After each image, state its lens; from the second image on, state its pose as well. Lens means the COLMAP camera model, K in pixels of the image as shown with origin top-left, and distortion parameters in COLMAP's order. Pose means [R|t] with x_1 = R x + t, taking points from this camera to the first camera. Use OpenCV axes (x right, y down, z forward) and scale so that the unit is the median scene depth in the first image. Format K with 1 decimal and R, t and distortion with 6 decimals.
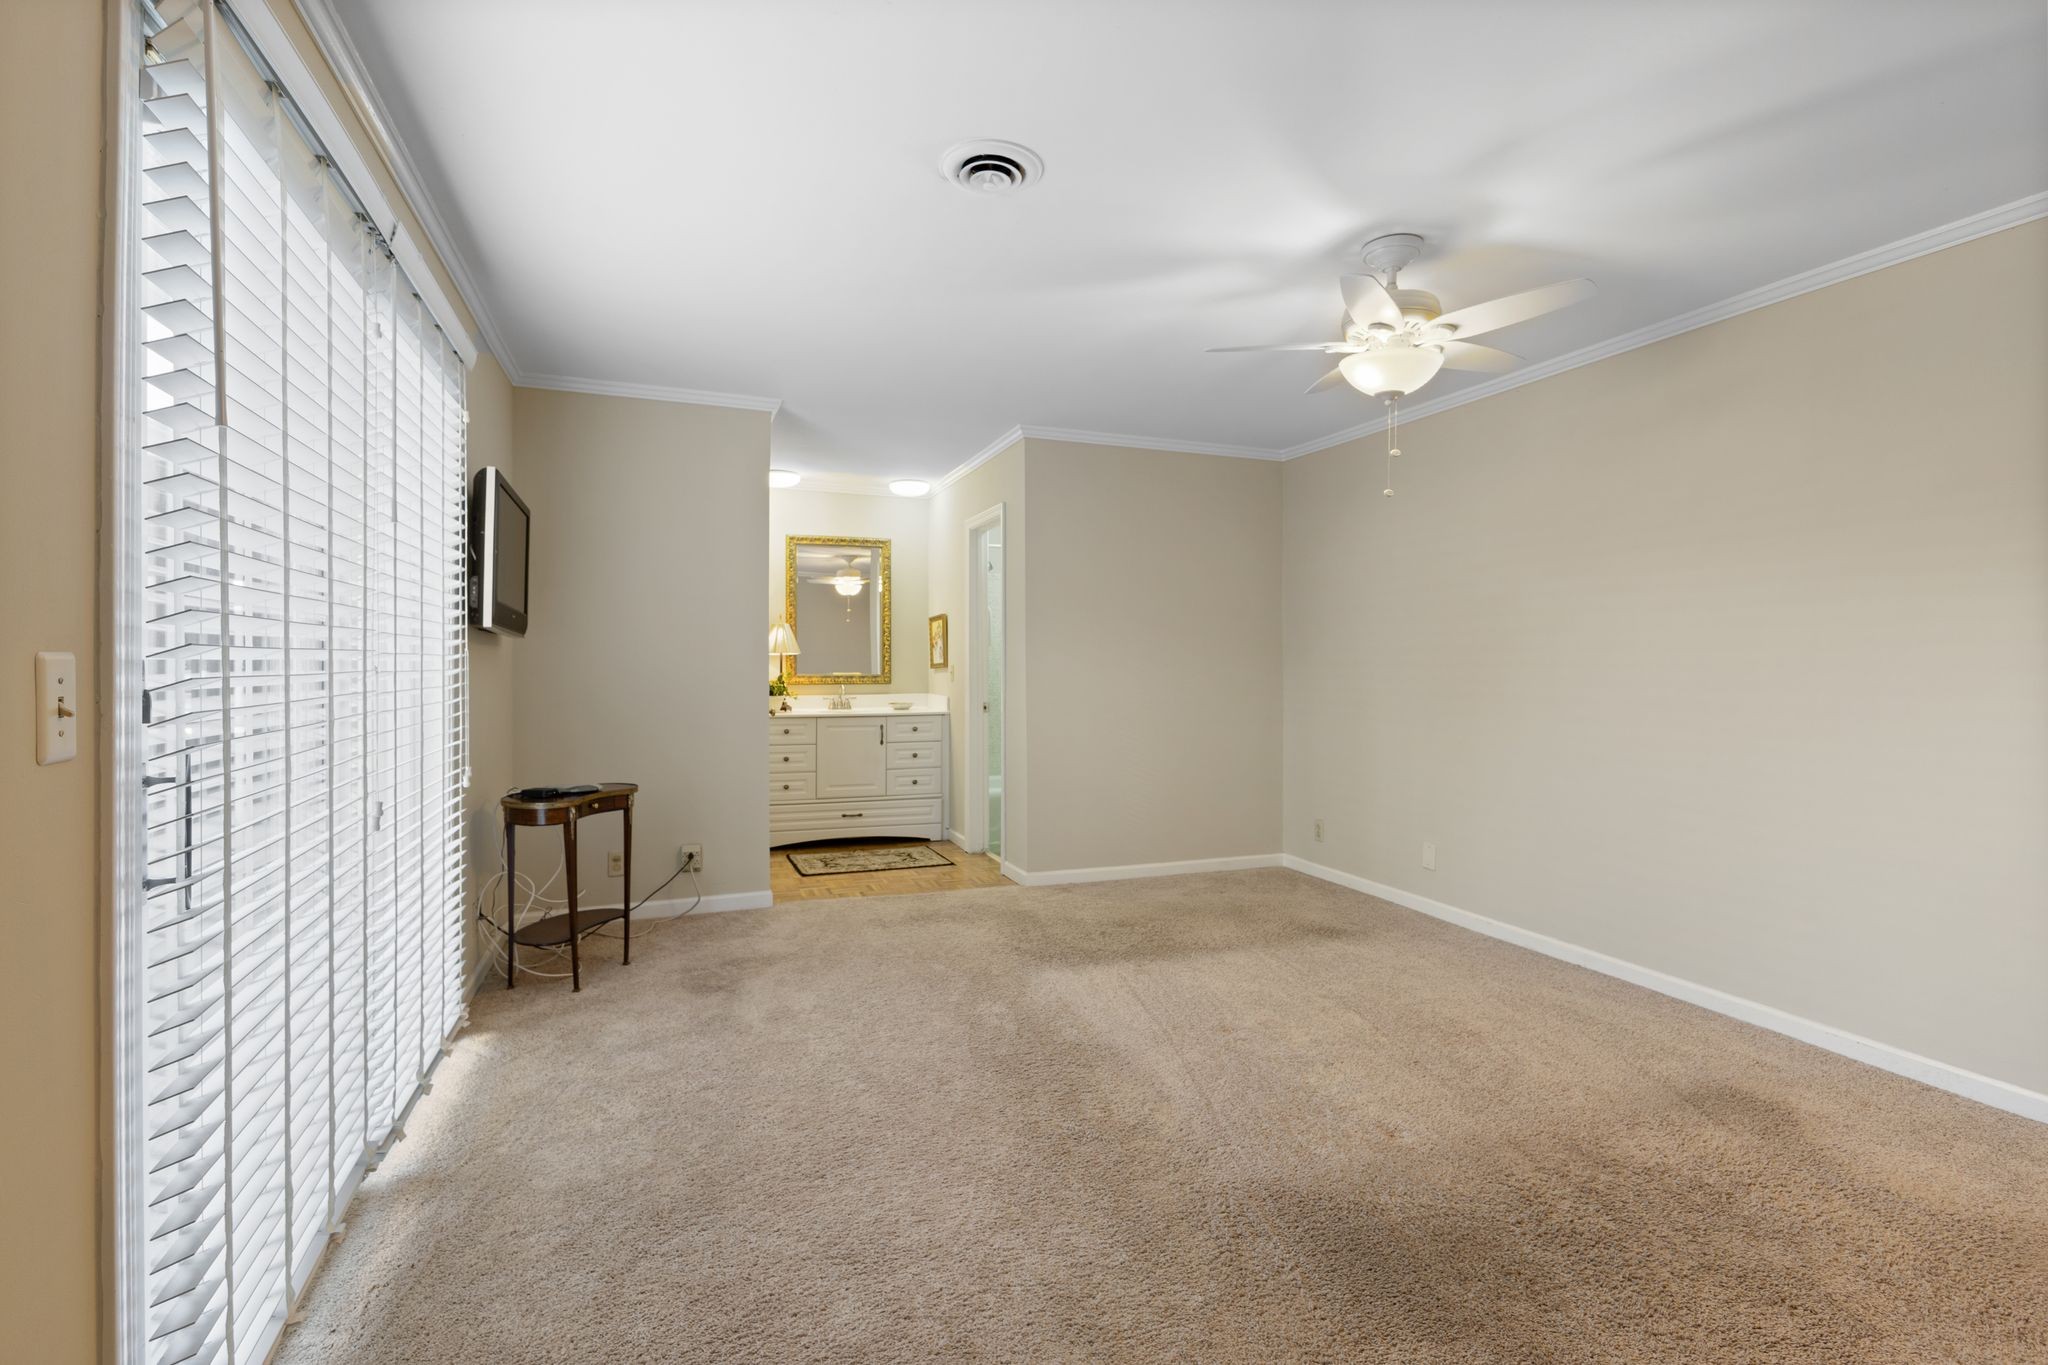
lens RADIAL K [[886.0, 0, 1022.9], [0, 886.0, 673.1], [0, 0, 1]] dist [-0.001954, -0.000059]
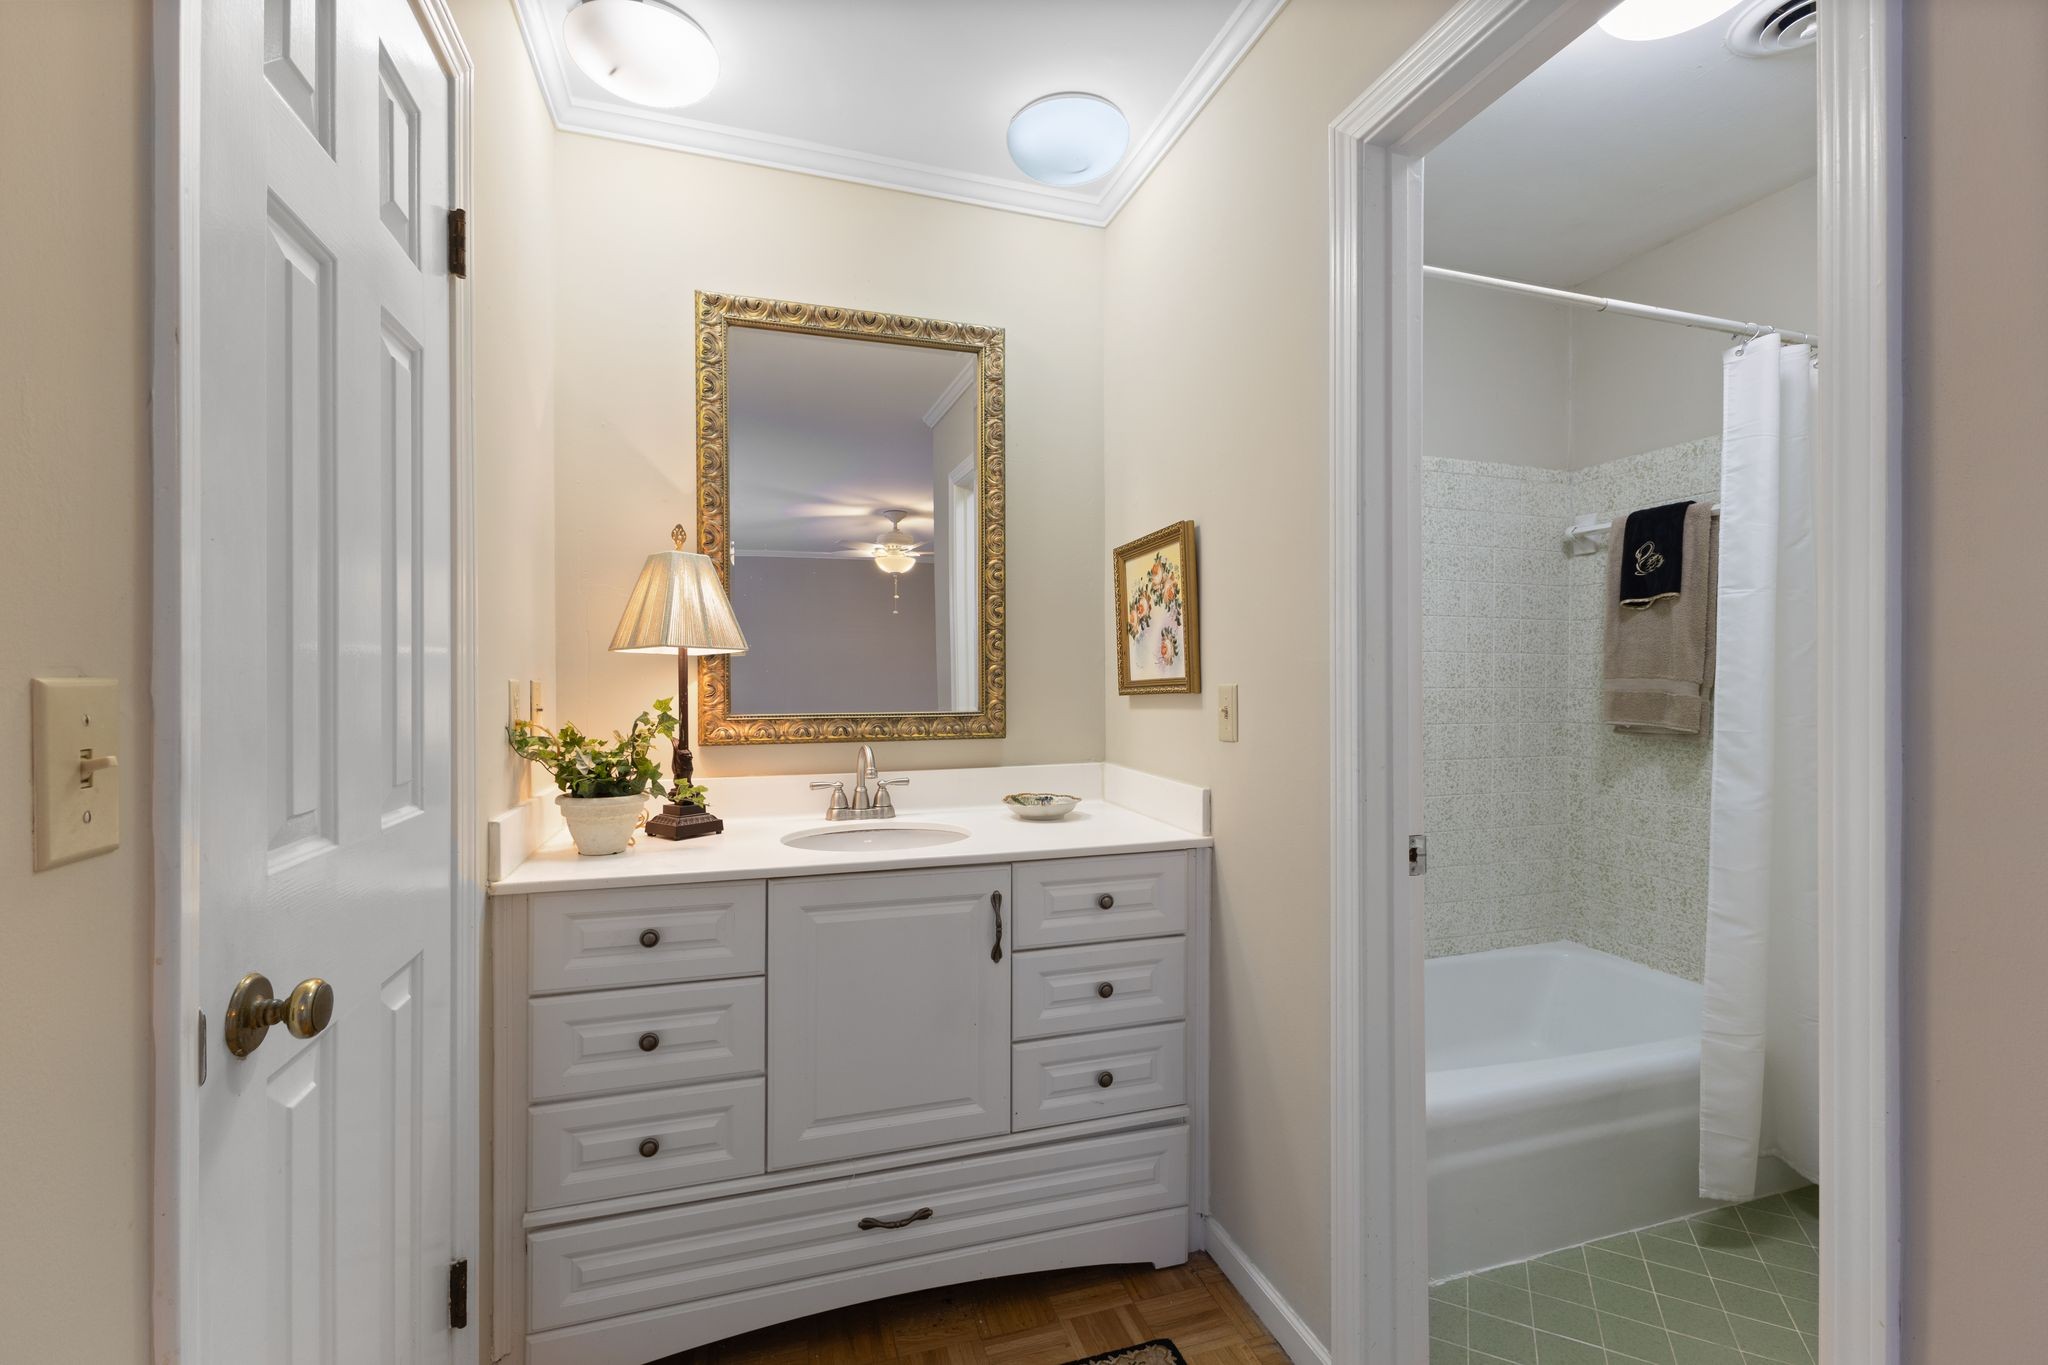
lens RADIAL K [[886.0, 0, 1025.8], [0, 886.0, 685.8], [0, 0, 1]] dist [-0.001954, -0.000059]
pose [[0.998550, -0.005230, -0.053583, -0.127832], [0.004828, 0.999959, -0.007615, -0.006643], [0.053620, 0.007346, 0.998534, 0.679458]]
